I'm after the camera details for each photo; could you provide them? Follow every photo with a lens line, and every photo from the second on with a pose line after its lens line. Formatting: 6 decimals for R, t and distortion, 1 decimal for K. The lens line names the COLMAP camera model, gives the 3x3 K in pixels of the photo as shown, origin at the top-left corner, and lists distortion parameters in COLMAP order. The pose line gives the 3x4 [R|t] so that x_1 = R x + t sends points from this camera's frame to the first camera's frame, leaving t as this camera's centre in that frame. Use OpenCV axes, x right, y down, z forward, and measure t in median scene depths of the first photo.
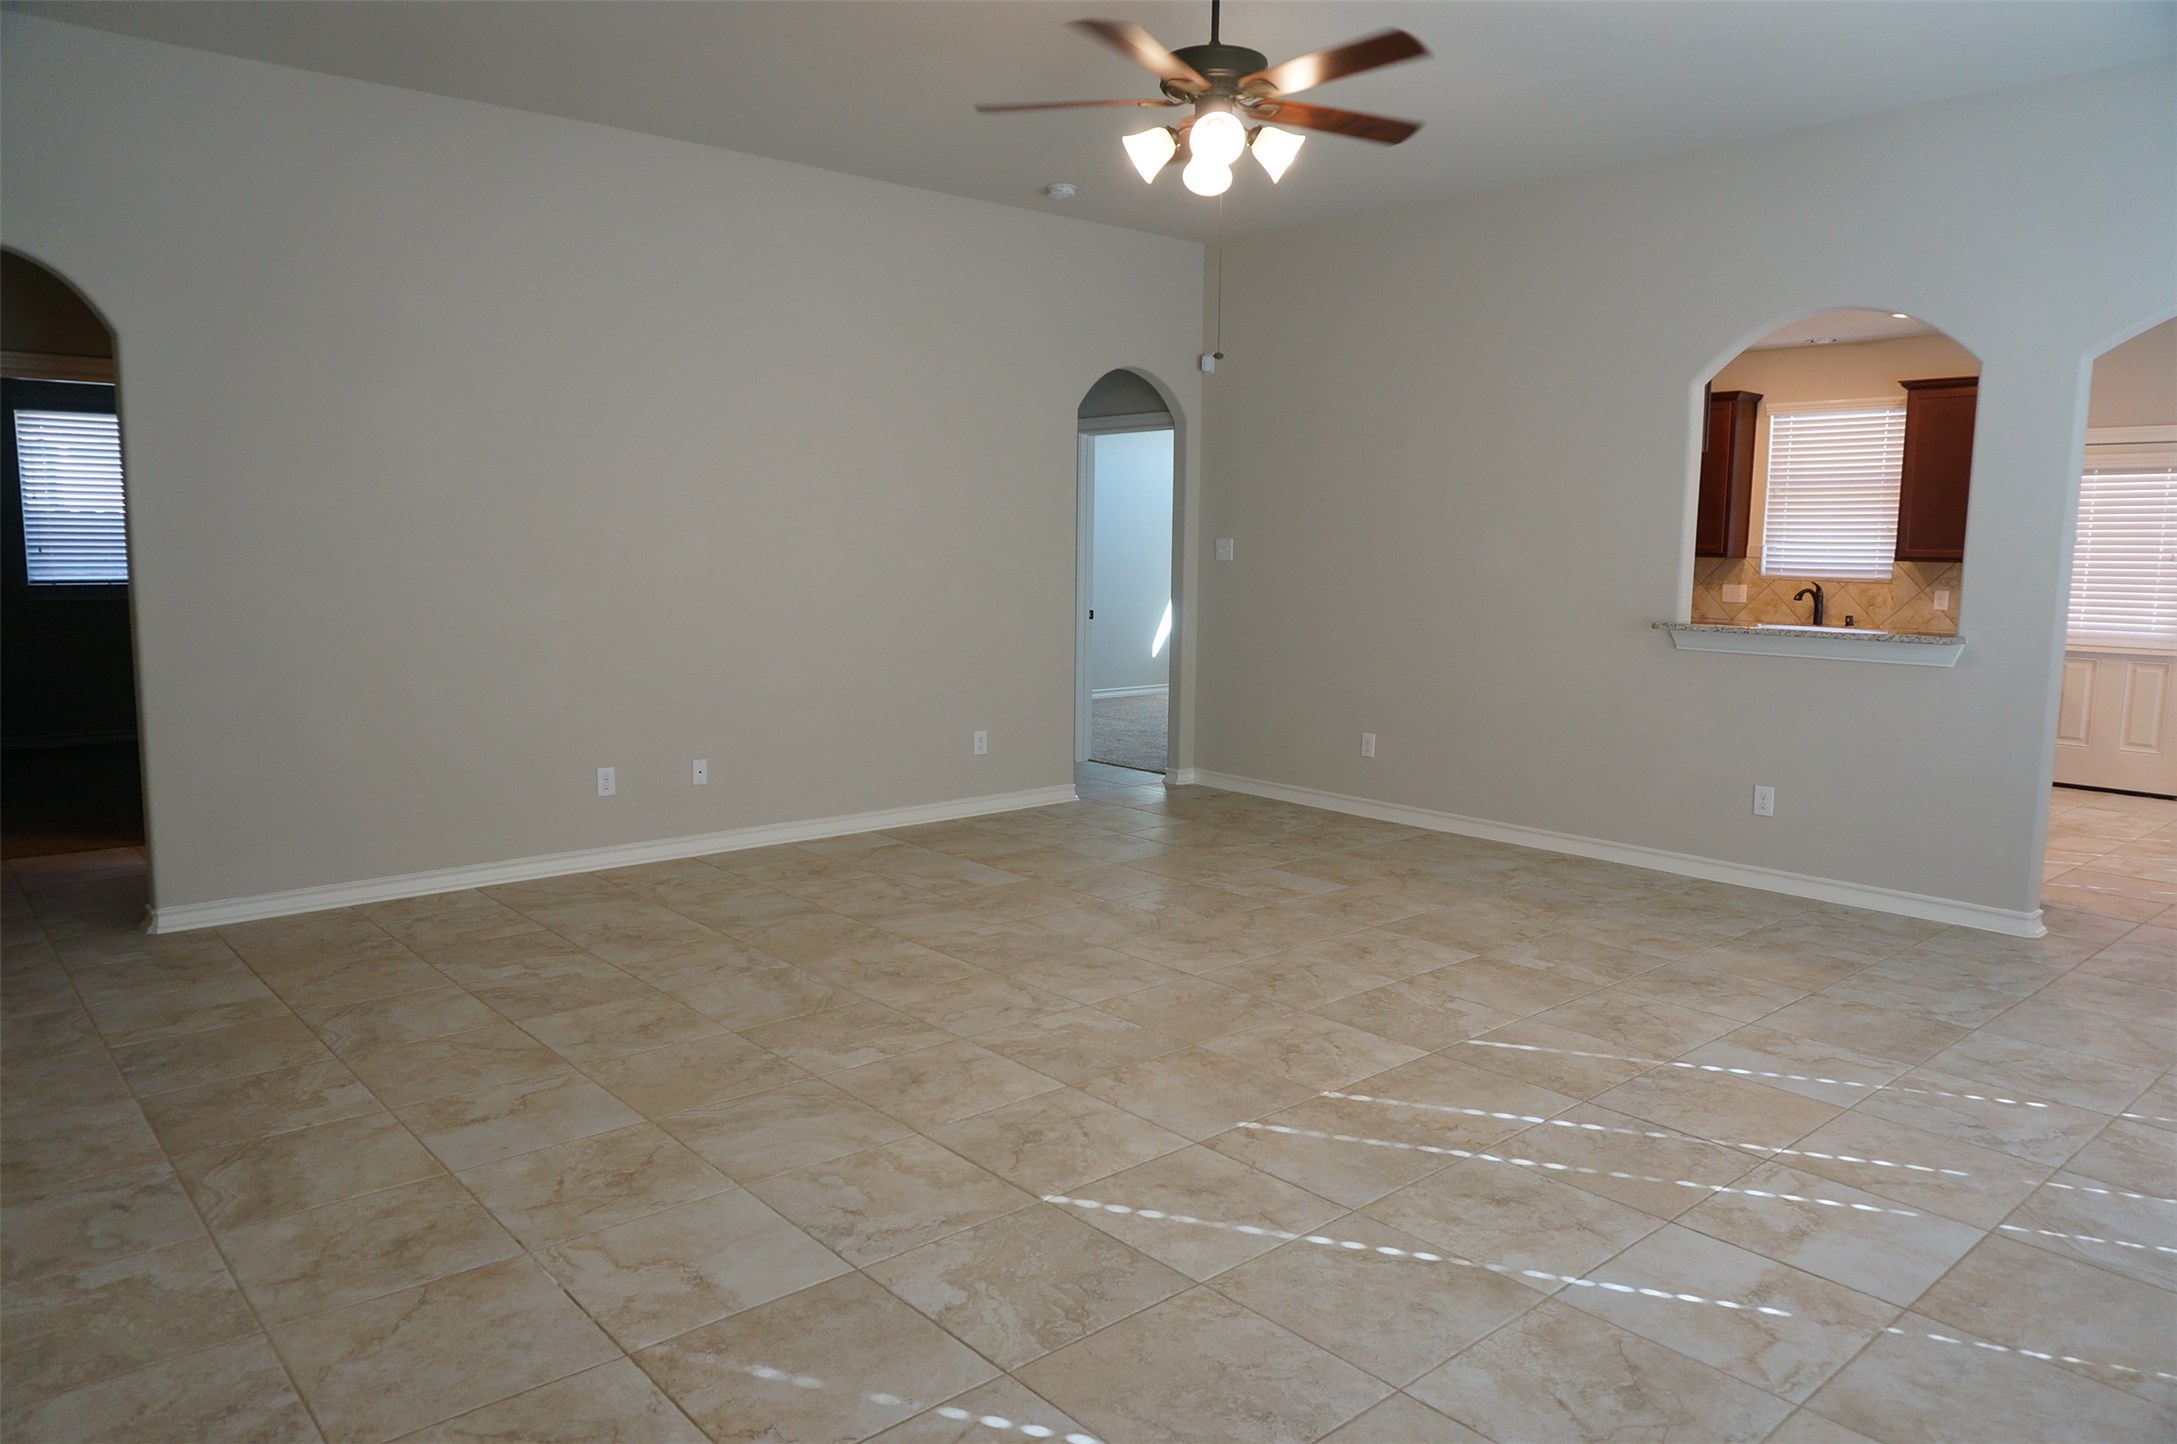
lens RADIAL K [[1433.2, 0, 1073.8], [0, 1433.2, 733.0], [0, 0, 1]] dist [-0.053568, 0.025016]
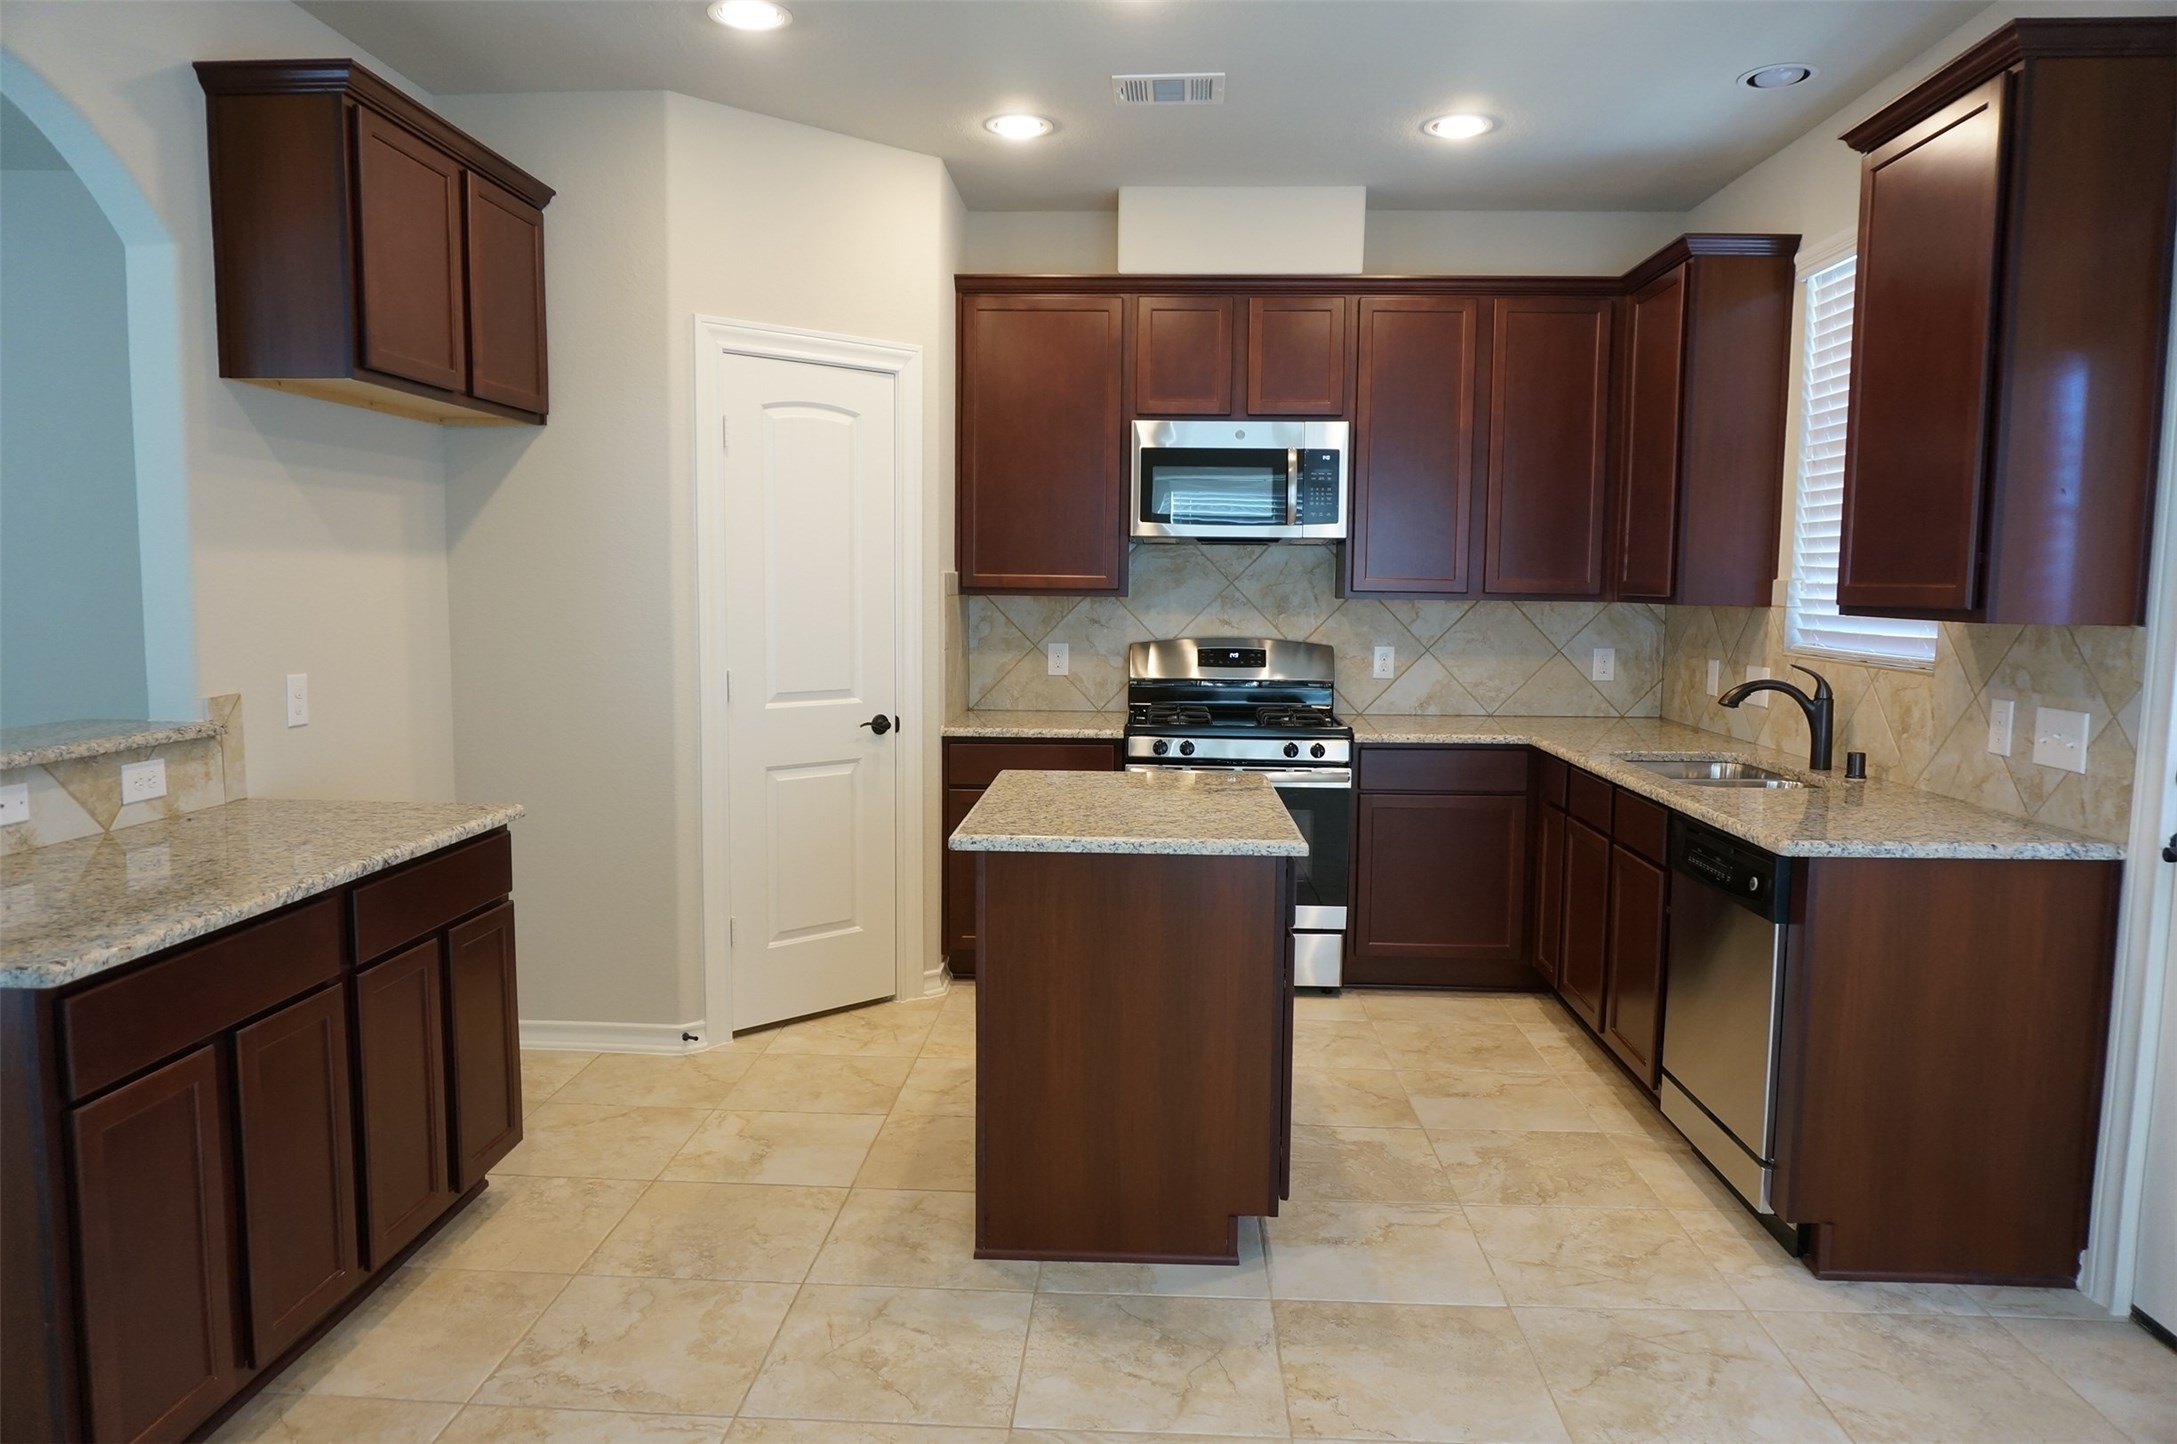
lens RADIAL K [[1449.4, 0, 1088.5], [0, 1449.4, 722.0], [0, 0, 1]] dist [-0.049755, 0.033218]
pose [[0.728604, 0.065970, -0.681751, 0.496637], [-0.094112, 0.995553, -0.004244, -0.051932], [0.678439, 0.067253, 0.731572, 0.418068]]
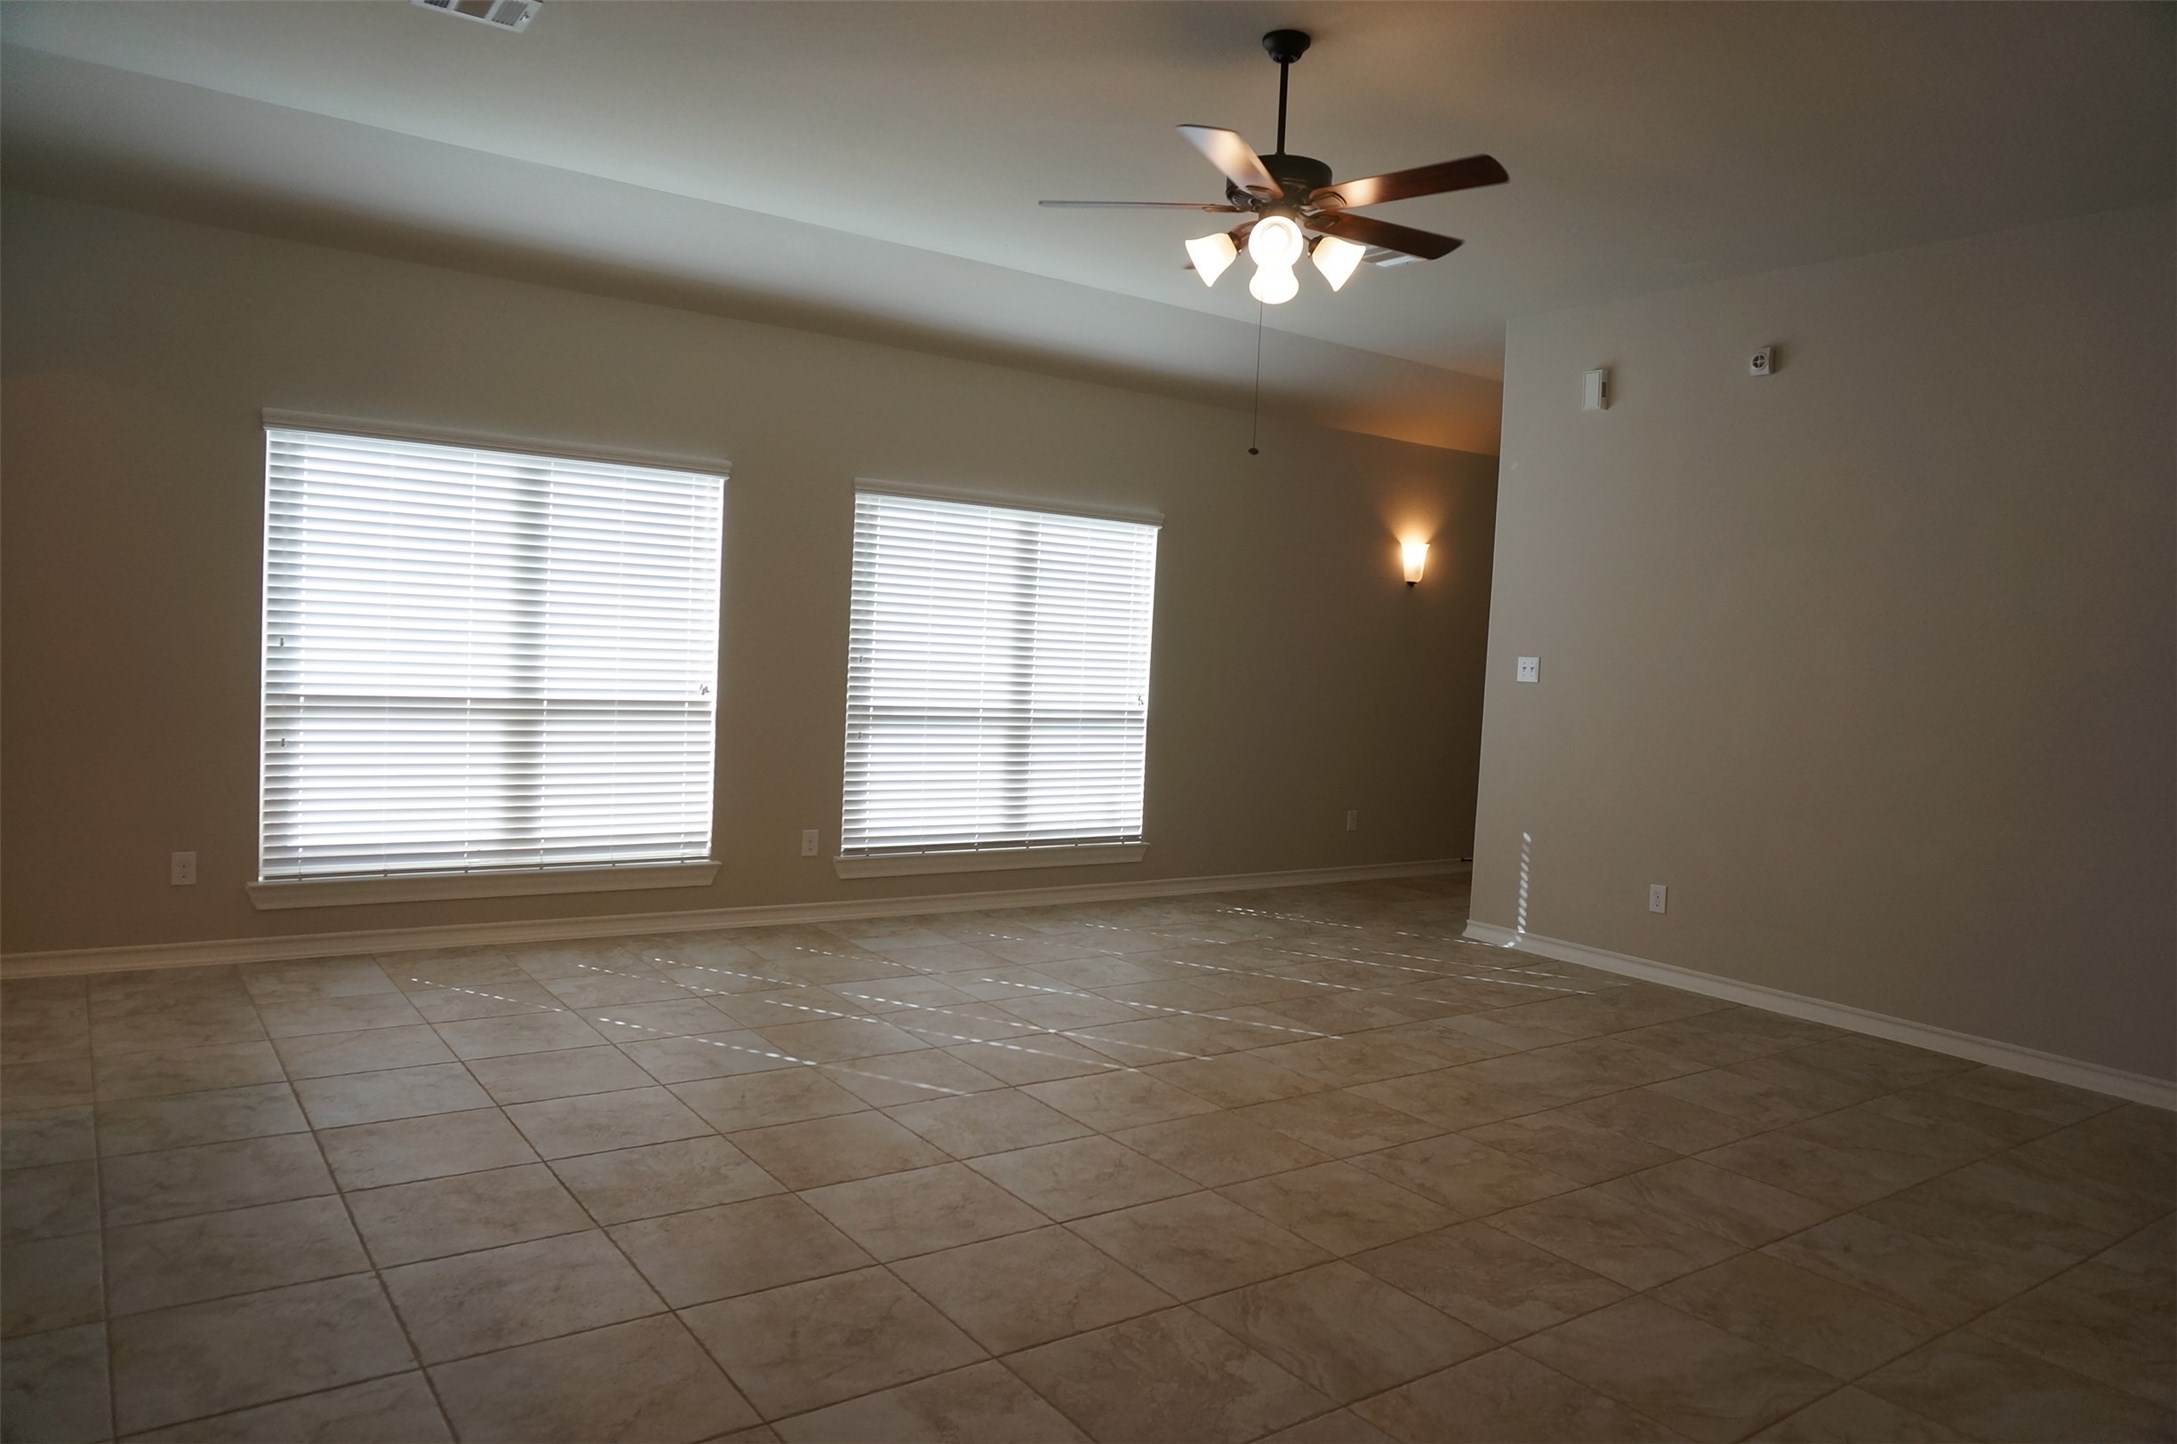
lens RADIAL K [[1449.4, 0, 1088.5], [0, 1449.4, 722.0], [0, 0, 1]] dist [-0.049755, 0.033218]
pose [[-0.994214, -0.065994, 0.084753, 0.120212], [-0.049012, 0.980798, 0.188765, -0.273188], [-0.095583, 0.183519, -0.978358, 2.079649]]
